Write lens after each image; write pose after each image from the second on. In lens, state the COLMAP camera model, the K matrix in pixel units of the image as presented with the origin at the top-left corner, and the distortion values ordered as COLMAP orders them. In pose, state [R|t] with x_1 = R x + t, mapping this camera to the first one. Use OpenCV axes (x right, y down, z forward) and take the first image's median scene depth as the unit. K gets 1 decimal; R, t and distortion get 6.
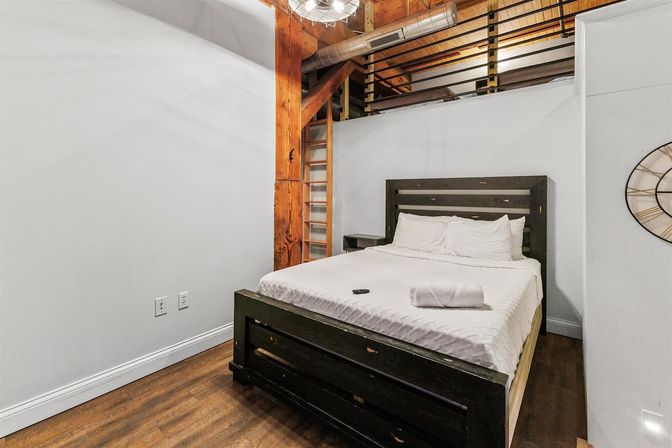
lens RADIAL K [[298.5, 0, 338.6], [0, 298.5, 189.4], [0, 0, 1]] dist [0.001747, 0.000247]
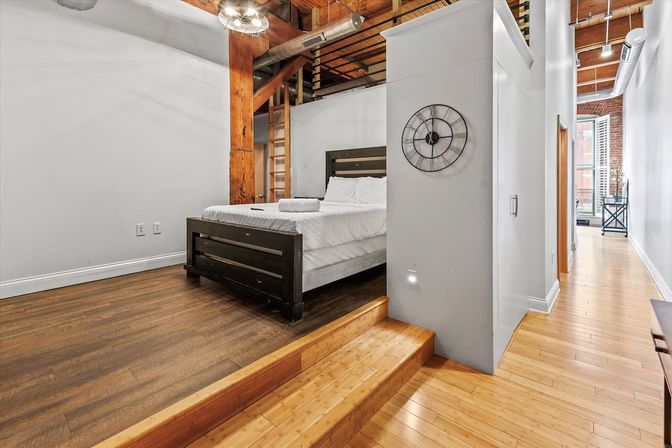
lens RADIAL K [[302.2, 0, 335.5], [0, 302.2, 182.1], [0, 0, 1]] dist [0.004574, 0.000257]
pose [[0.998824, -0.005249, -0.048205, 0.303423], [0.005822, 0.999914, 0.011770, 0.095731], [0.048139, -0.012036, 0.998768, -0.309456]]
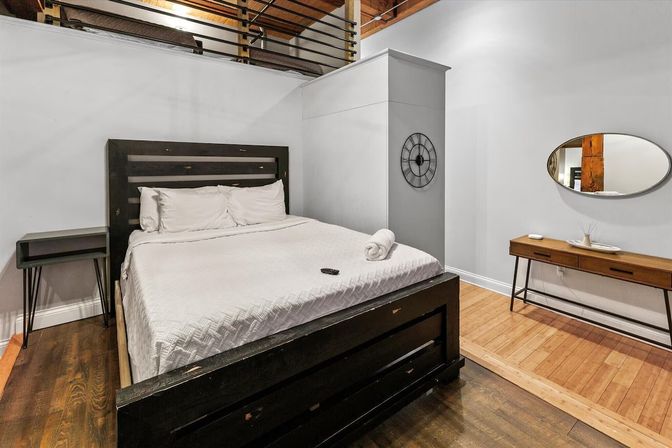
lens RADIAL K [[308.6, 0, 337.2], [0, 308.6, 164.9], [0, 0, 1]] dist [0.002587, 0.000401]
pose [[0.270630, -0.007408, 0.962655, -0.417158], [-0.015407, 0.999809, 0.012025, 0.009440], [-0.962560, -0.018086, 0.270464, 0.391237]]
